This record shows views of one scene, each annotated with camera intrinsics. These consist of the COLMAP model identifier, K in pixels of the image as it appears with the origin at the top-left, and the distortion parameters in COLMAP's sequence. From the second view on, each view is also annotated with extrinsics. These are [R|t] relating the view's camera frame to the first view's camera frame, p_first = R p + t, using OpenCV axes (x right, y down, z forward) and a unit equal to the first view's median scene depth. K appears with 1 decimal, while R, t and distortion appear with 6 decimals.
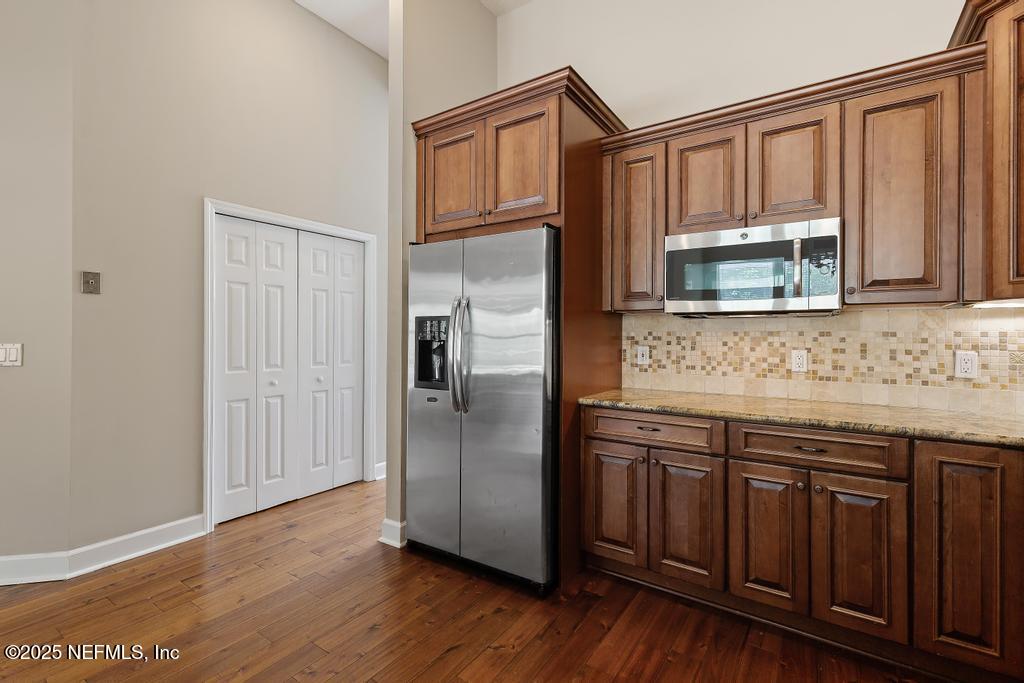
lens RADIAL K [[458.1, 0, 509.5], [0, 458.1, 335.8], [0, 0, 1]] dist [0.001407, -0.000197]
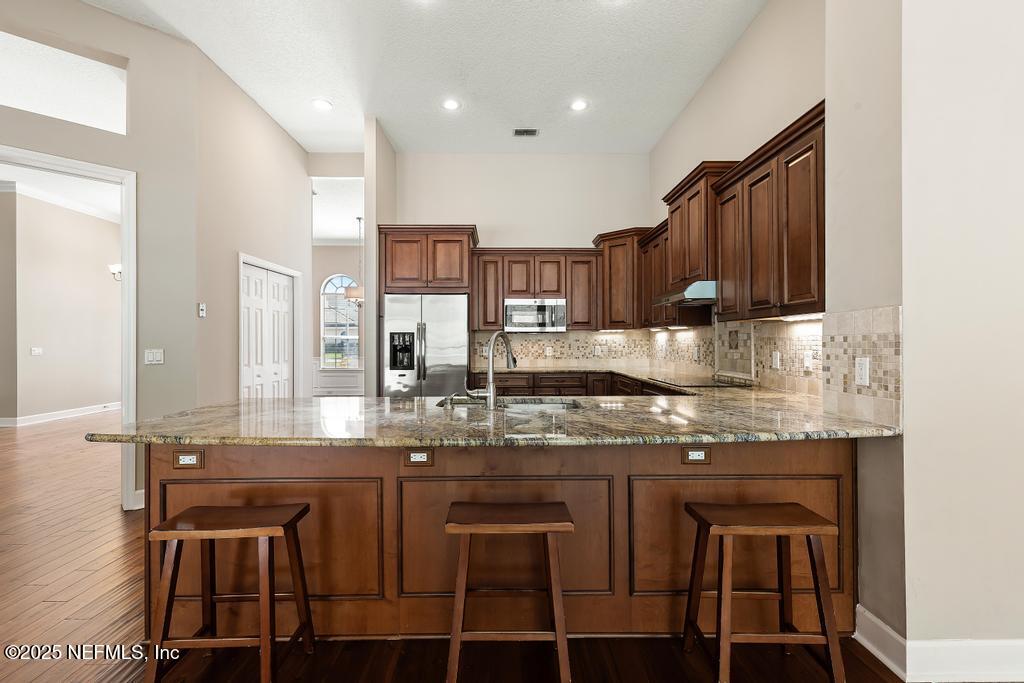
lens RADIAL K [[462.6, 0, 507.7], [0, 462.6, 341.6], [0, 0, 1]] dist [0.006352, 0.000100]
pose [[0.816331, -0.006512, 0.577547, -1.071981], [0.006401, 0.999977, 0.002228, -0.005722], [-0.577549, 0.001878, 0.816354, -0.981737]]
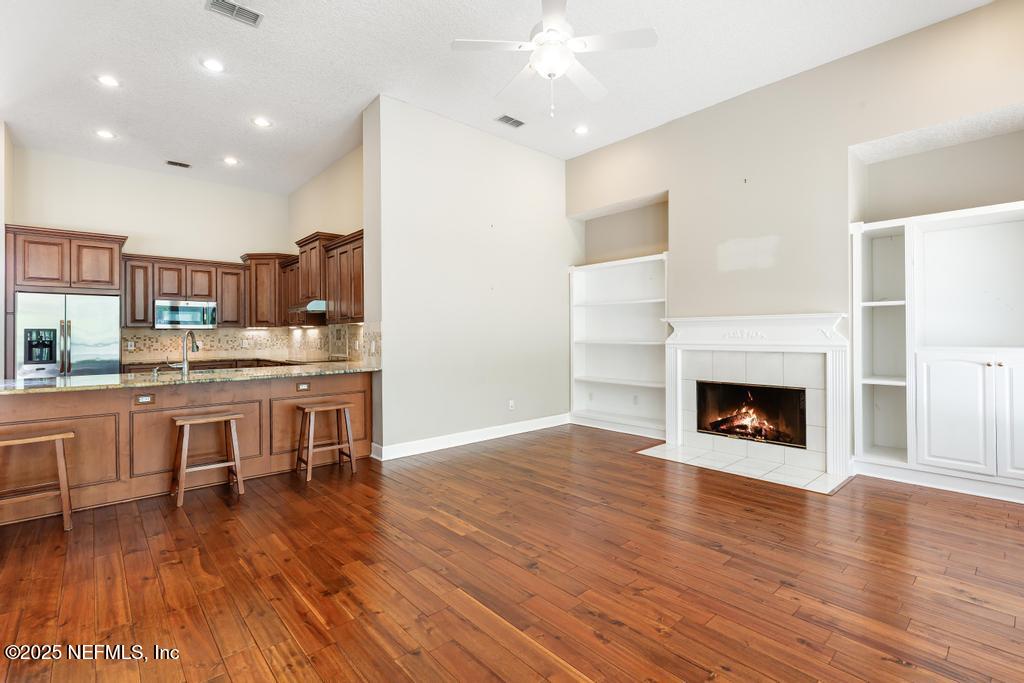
lens RADIAL K [[472.2, 0, 510.6], [0, 472.2, 328.6], [0, 0, 1]] dist [0.005338, -0.000253]
pose [[0.232760, 0.005588, 0.972518, -2.017813], [0.010144, 0.999915, -0.008174, -0.005122], [-0.972481, 0.011768, 0.232684, -1.794826]]
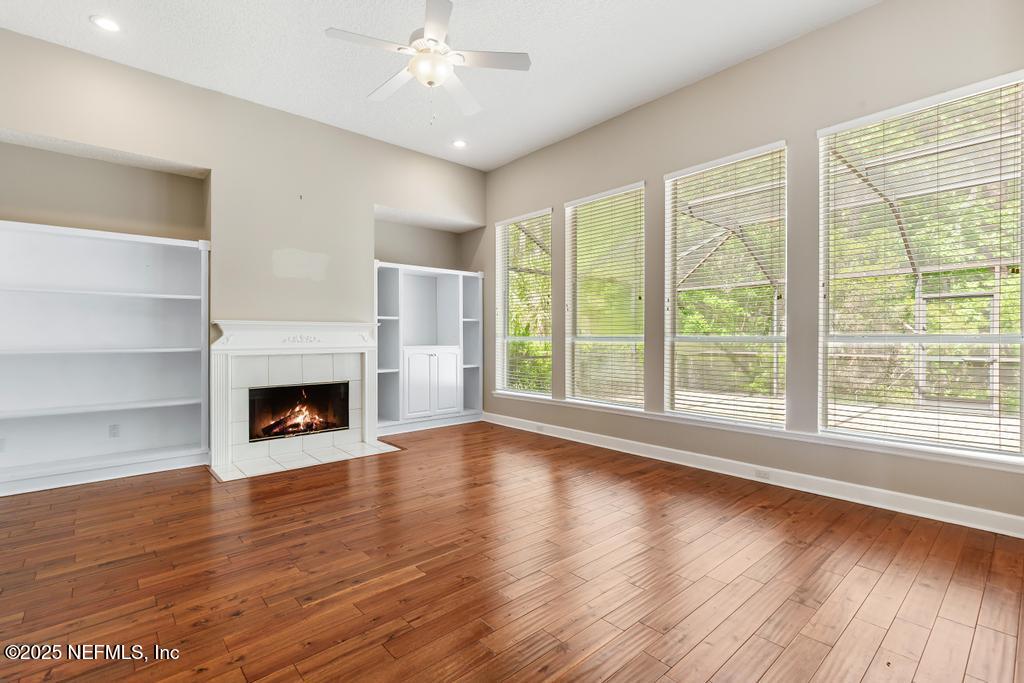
lens RADIAL K [[465.6, 0, 509.6], [0, 465.6, 337.1], [0, 0, 1]] dist [-0.000868, -0.000100]
pose [[-0.972168, -0.002709, 0.234269, -1.206217], [-0.001625, 0.999987, 0.004819, -0.006670], [-0.234279, 0.004304, -0.972160, -0.318374]]
